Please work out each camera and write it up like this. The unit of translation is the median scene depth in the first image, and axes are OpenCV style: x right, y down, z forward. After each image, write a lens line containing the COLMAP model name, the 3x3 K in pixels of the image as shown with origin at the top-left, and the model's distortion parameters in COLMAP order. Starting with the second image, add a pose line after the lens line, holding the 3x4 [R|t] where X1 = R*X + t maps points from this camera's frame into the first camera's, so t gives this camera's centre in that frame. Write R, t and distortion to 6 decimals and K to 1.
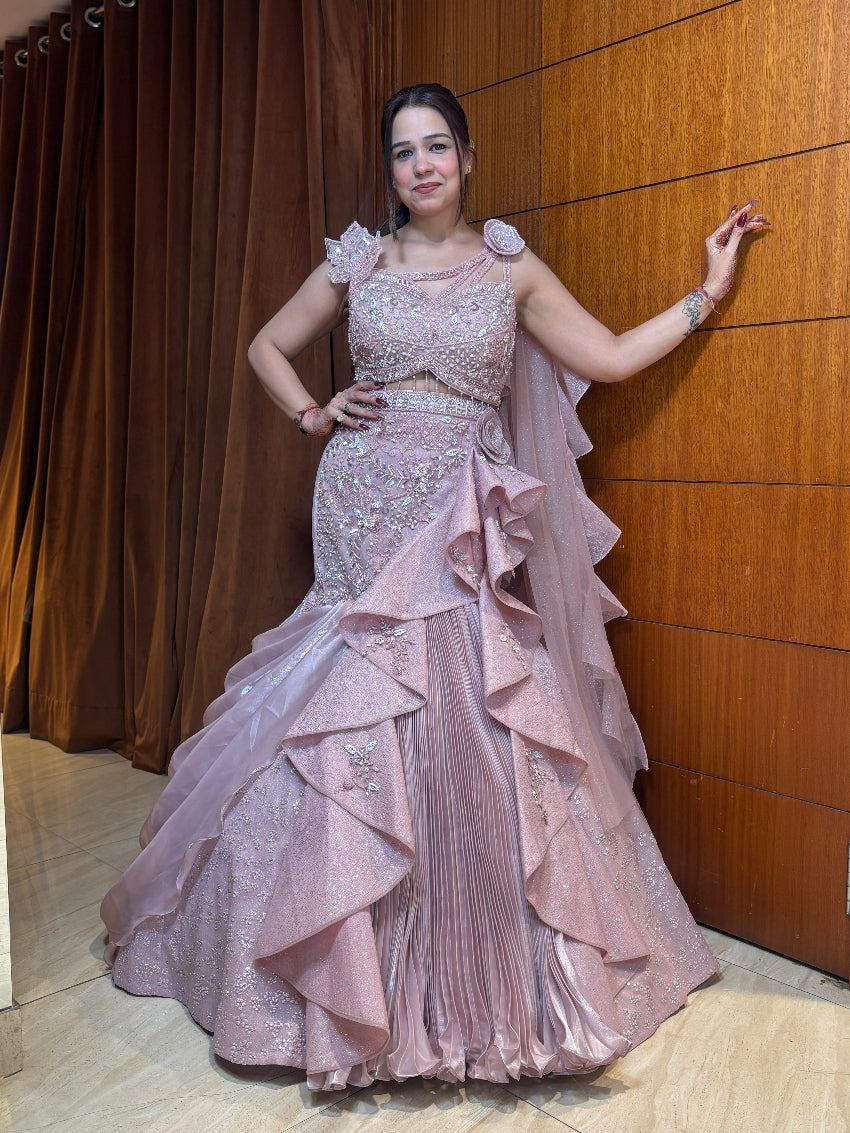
lens RADIAL K [[1133.1, 0, 420.6], [0, 1133.1, 567.9], [0, 0, 1]] dist [0.025228, 0.000000]
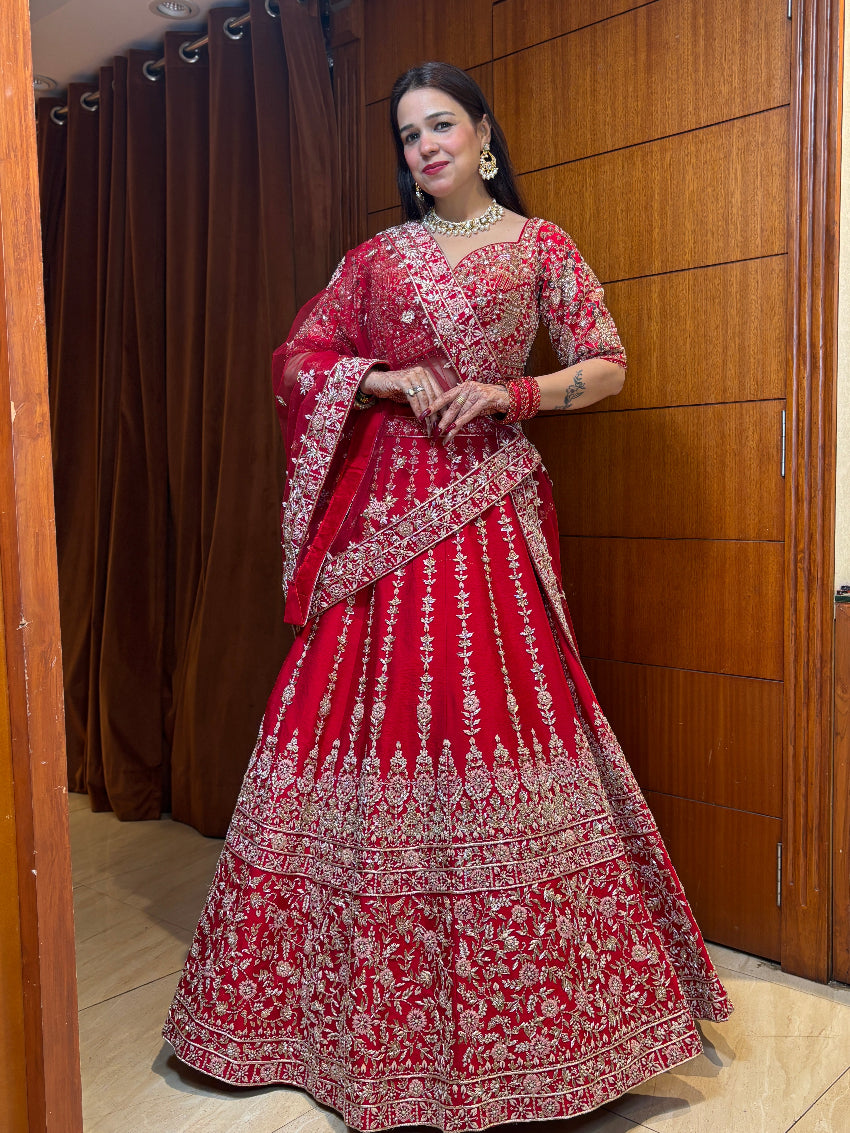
lens RADIAL K [[1133.1, 0, 431.2], [0, 1133.1, 560.8], [0, 0, 1]] dist [0.025228, 0.000000]
pose [[0.996298, -0.016697, 0.084329, -0.070568], [0.020418, 0.998847, -0.043457, -0.006161], [-0.083506, 0.045018, 0.995490, -0.145145]]
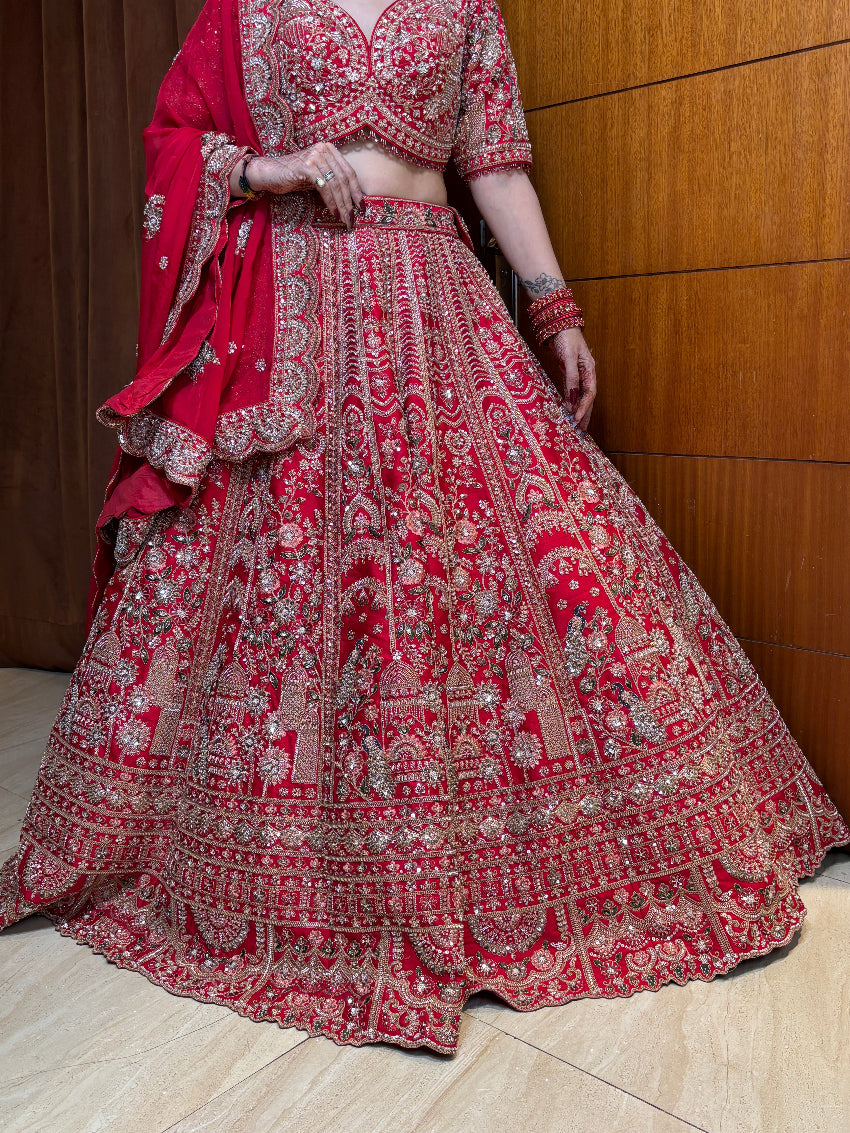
lens RADIAL K [[1133.1, 0, 418.5], [0, 1133.1, 560.6], [0, 0, 1]] dist [0.025228, 0.000000]
pose [[0.996571, -0.039502, 0.072698, -0.016119], [0.034260, 0.996816, 0.071995, 0.067086], [-0.075311, -0.069257, 0.994752, 0.204225]]
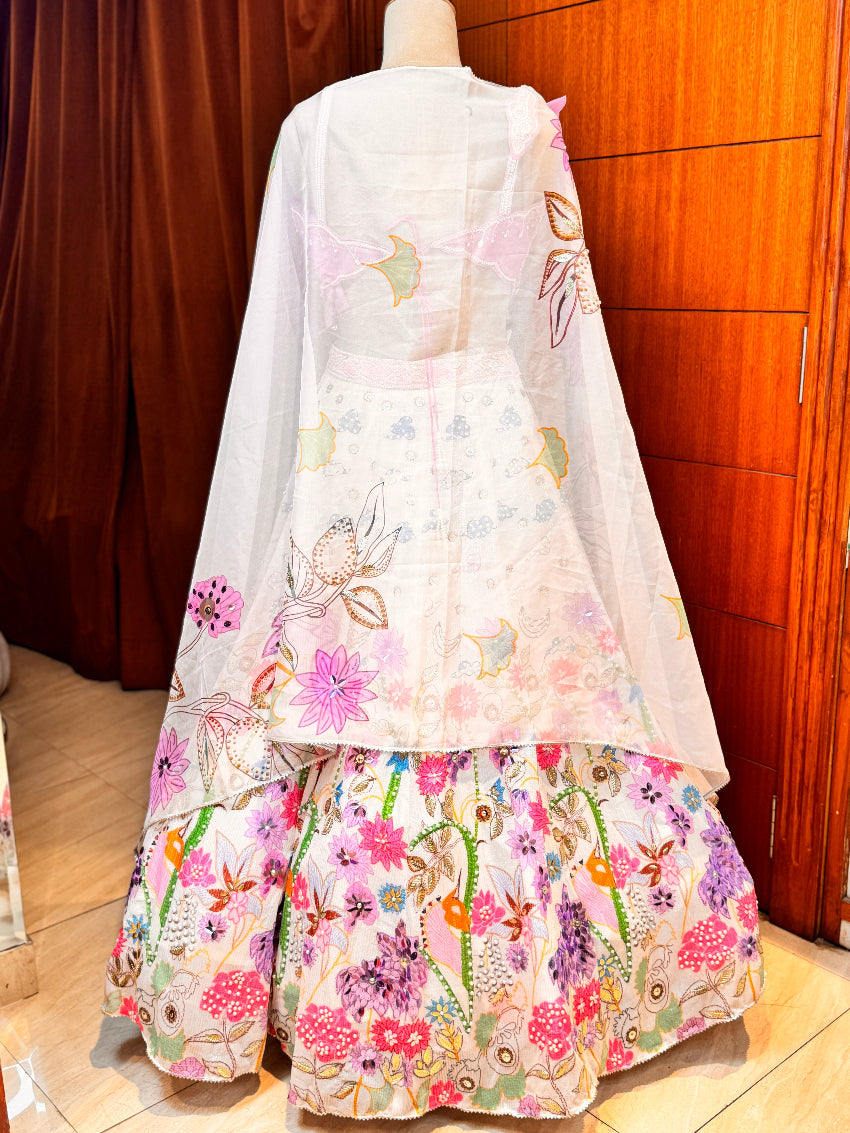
lens RADIAL K [[1209.6, 0, 418.4], [0, 1209.6, 568.9], [0, 0, 1]] dist [0.050303, 0.000000]
pose [[0.999060, -0.004920, -0.043072, 0.082596], [0.011313, 0.988699, 0.149485, -0.147019], [0.041850, -0.149832, 0.987825, -0.134151]]
